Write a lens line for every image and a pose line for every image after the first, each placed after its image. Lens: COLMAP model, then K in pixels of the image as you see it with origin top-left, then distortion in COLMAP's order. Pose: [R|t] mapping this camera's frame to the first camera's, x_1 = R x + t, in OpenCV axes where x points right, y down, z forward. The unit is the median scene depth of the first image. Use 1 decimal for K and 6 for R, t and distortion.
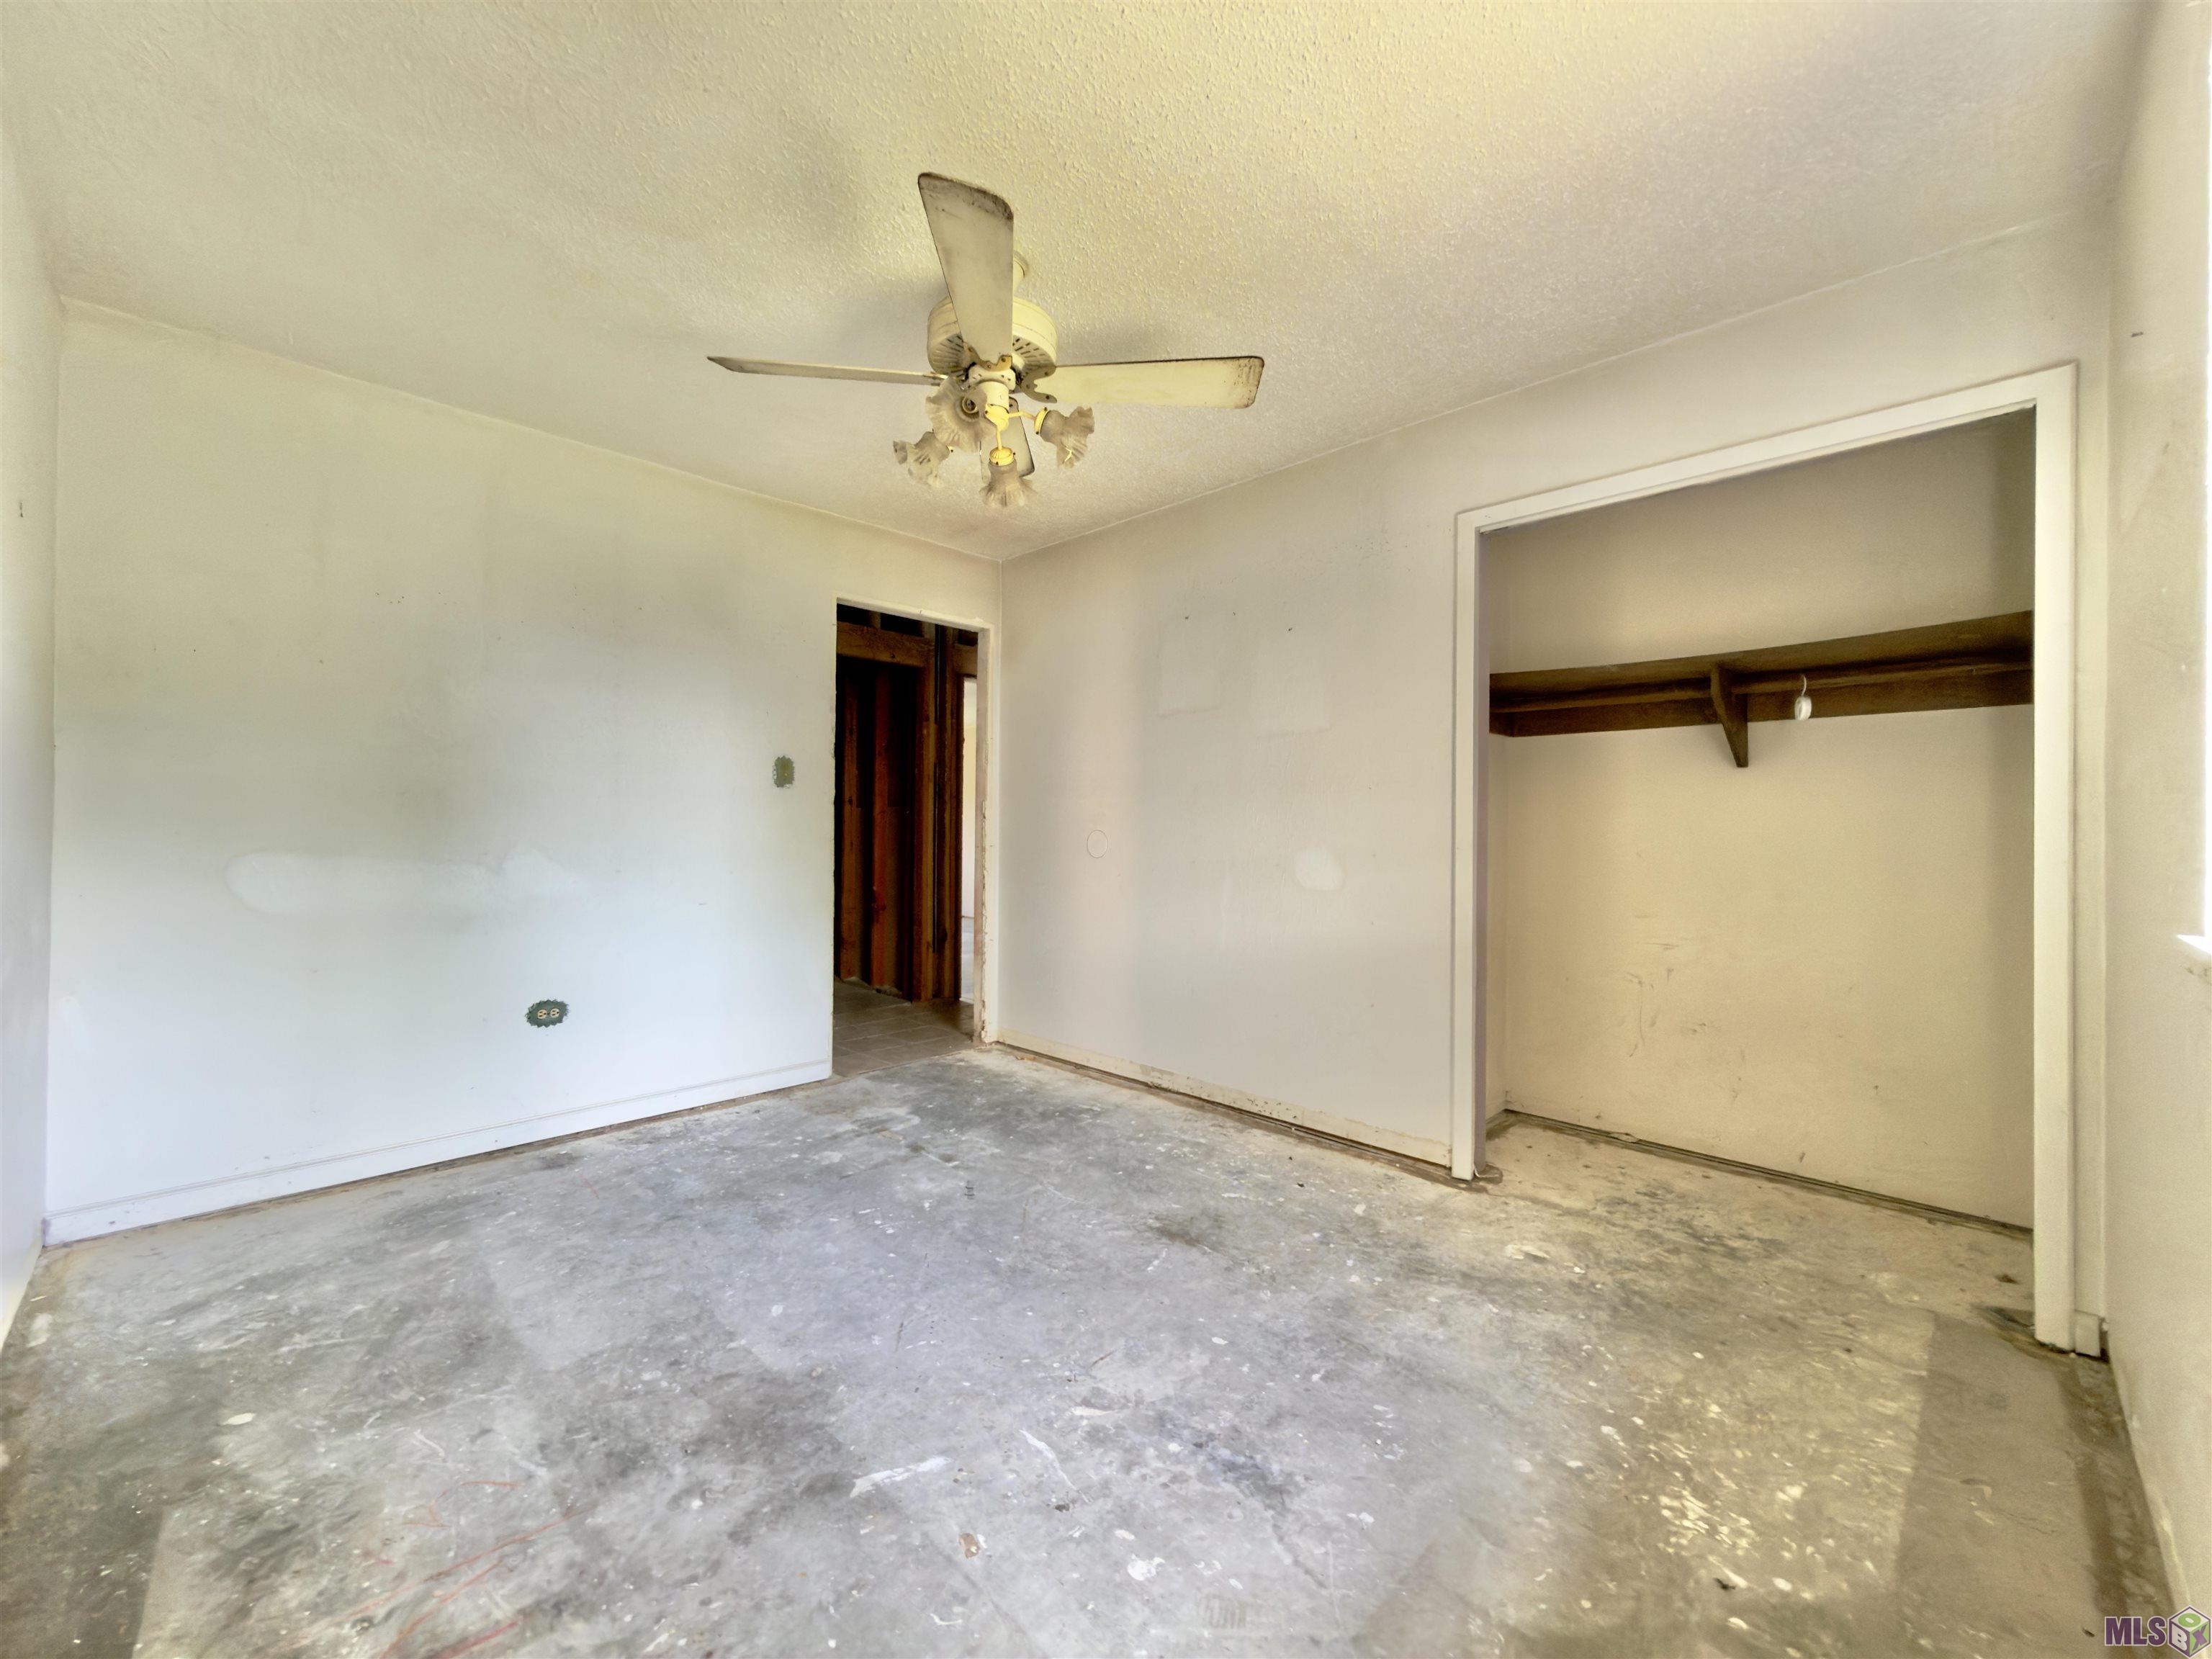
lens RADIAL K [[878.2, 0, 1106.0], [0, 878.2, 829.5], [0, 0, 1]] dist [-0.001142, 0.000066]
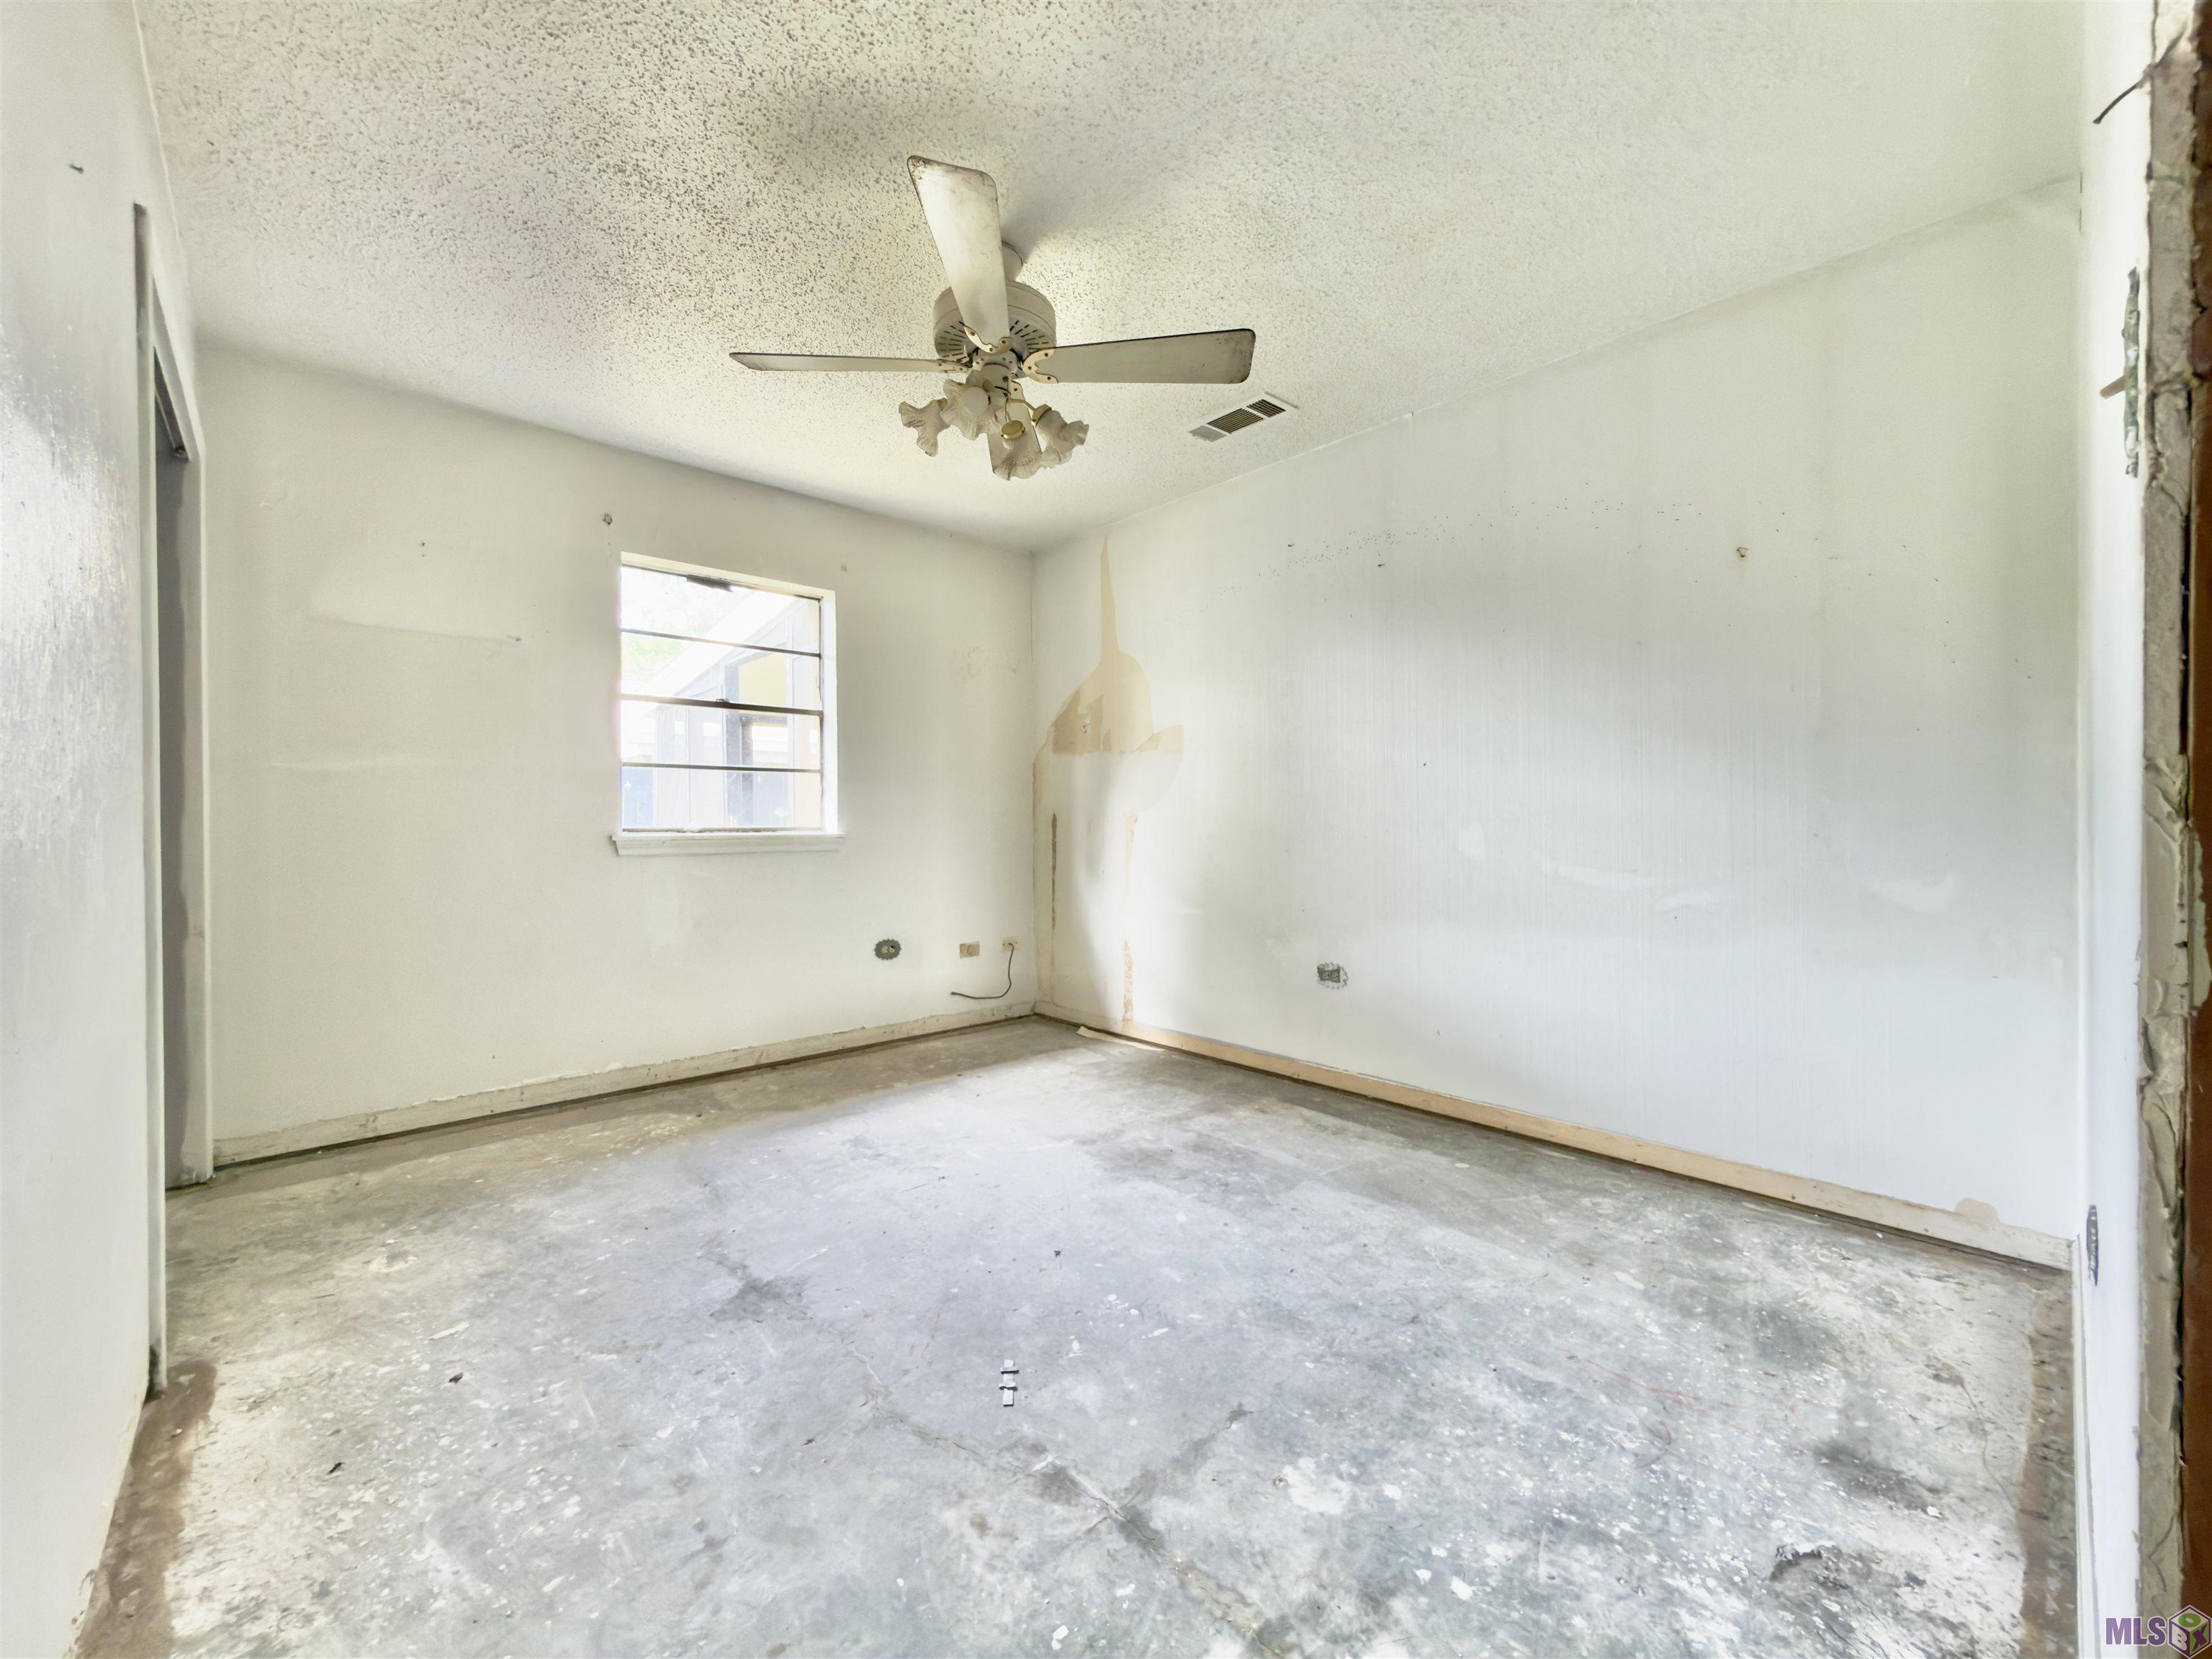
lens RADIAL K [[878.2, 0, 1106.0], [0, 878.2, 829.5], [0, 0, 1]] dist [-0.001142, 0.000066]
pose [[-0.998759, -0.005204, 0.049537, -0.302934], [-0.004901, 0.999969, 0.006230, 0.036217], [-0.049568, 0.005979, -0.998753, 1.950892]]
